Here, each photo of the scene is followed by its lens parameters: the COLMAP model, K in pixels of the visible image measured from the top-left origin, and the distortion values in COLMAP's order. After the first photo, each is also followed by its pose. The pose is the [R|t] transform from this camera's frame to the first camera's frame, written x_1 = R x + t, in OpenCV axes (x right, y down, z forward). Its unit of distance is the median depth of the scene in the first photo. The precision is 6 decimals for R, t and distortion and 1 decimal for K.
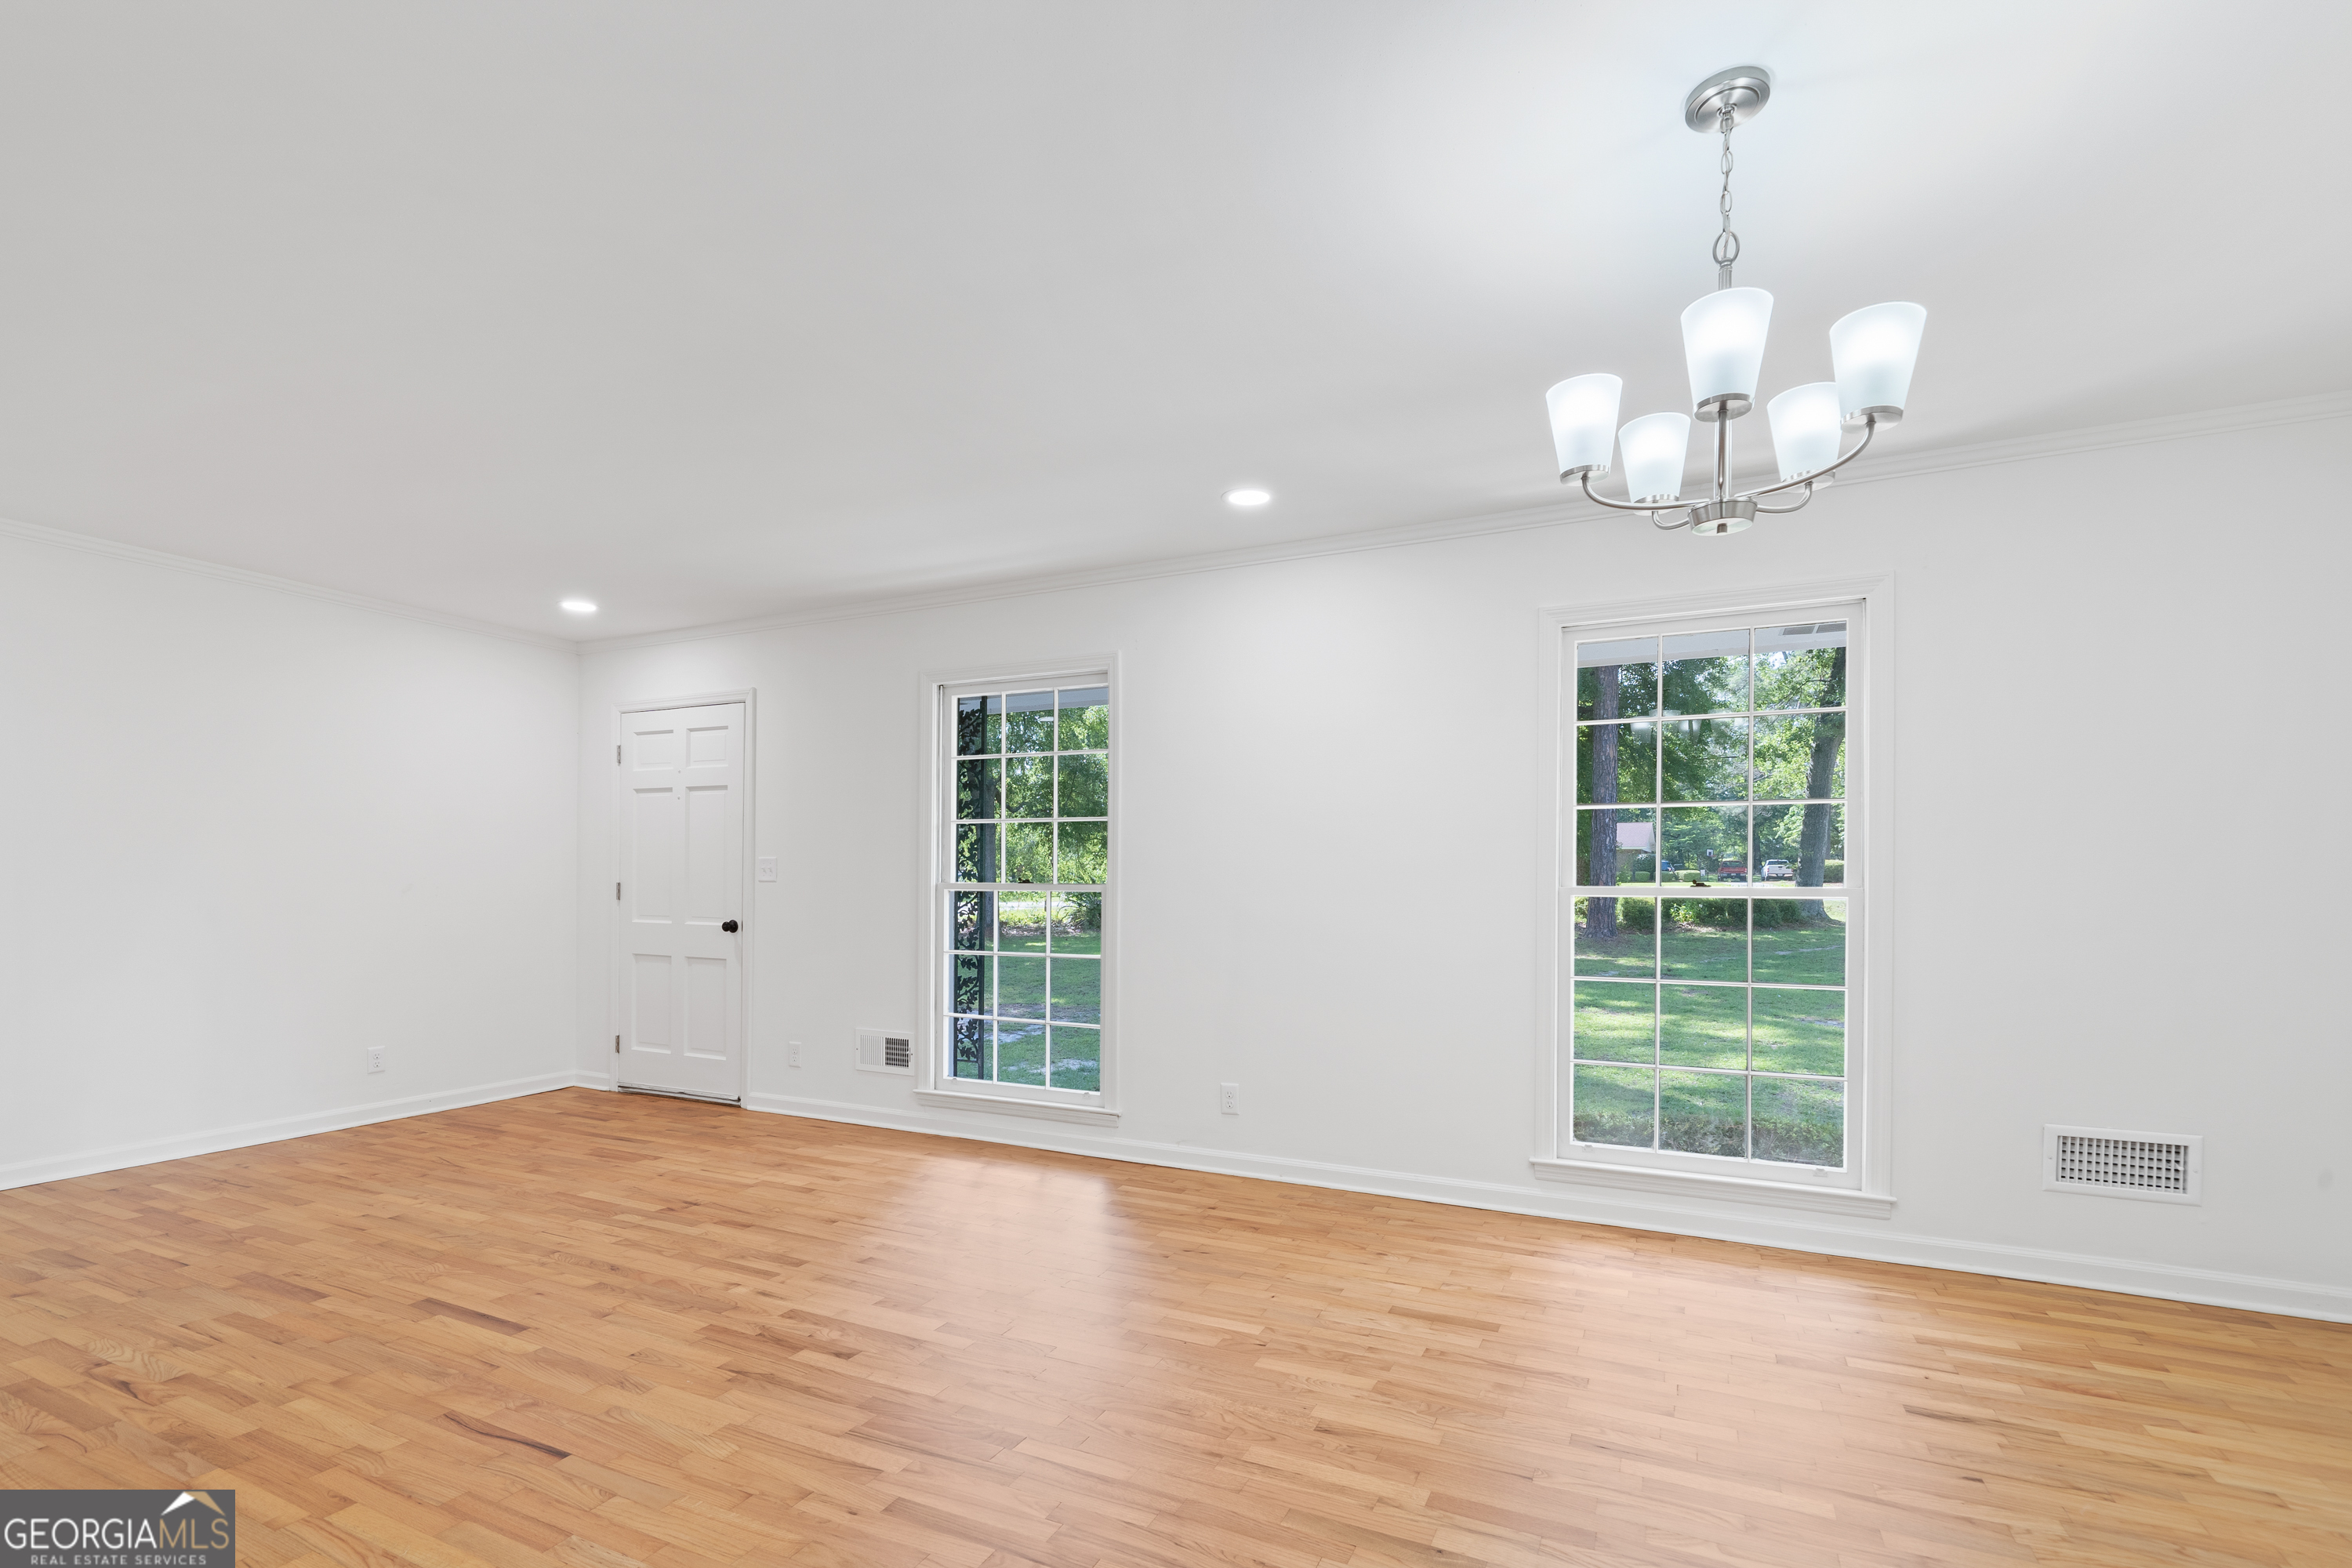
lens RADIAL K [[1028.9, 0, 1175.0], [0, 1028.9, 863.7], [0, 0, 1]] dist [-0.001043, 0.000161]
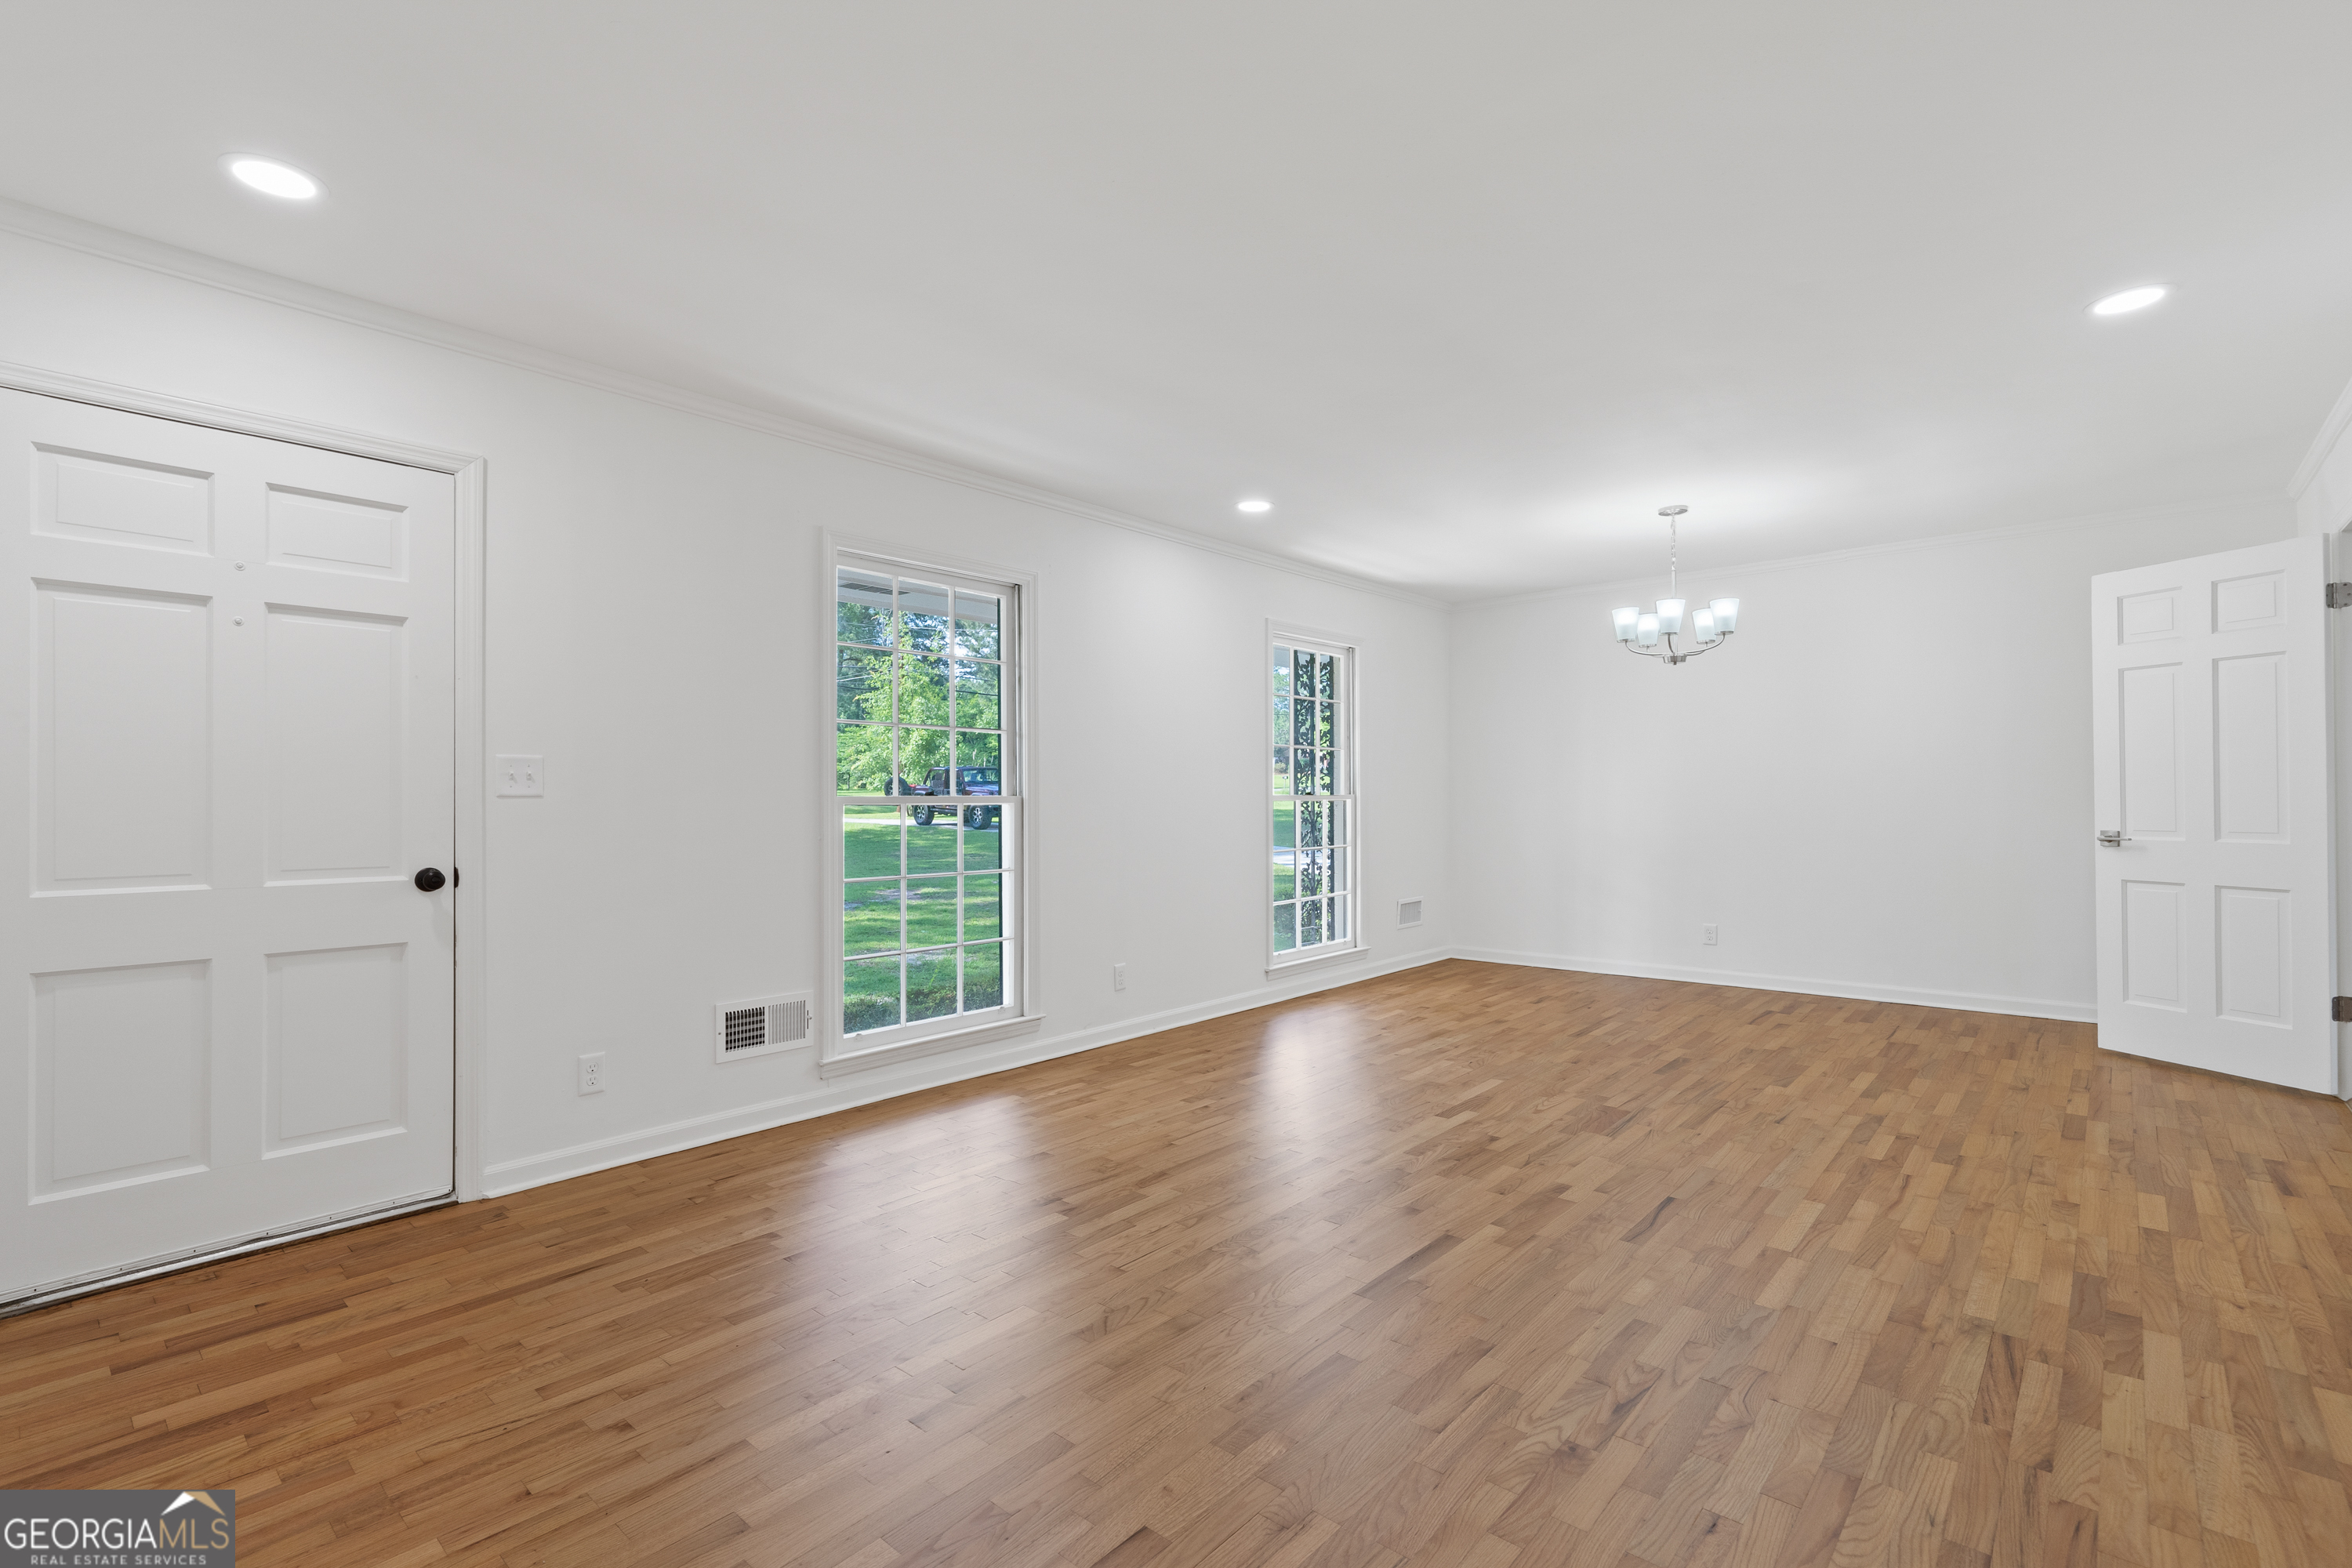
lens RADIAL K [[1000.8, 0, 1176.0], [0, 1000.8, 784.0], [0, 0, 1]] dist [-0.012769, 0.000166]
pose [[0.331327, 0.001344, 0.943515, -0.888635], [0.000083, 0.999999, -0.001454, 0.012736], [-0.943516, 0.000560, 0.331326, 0.511125]]
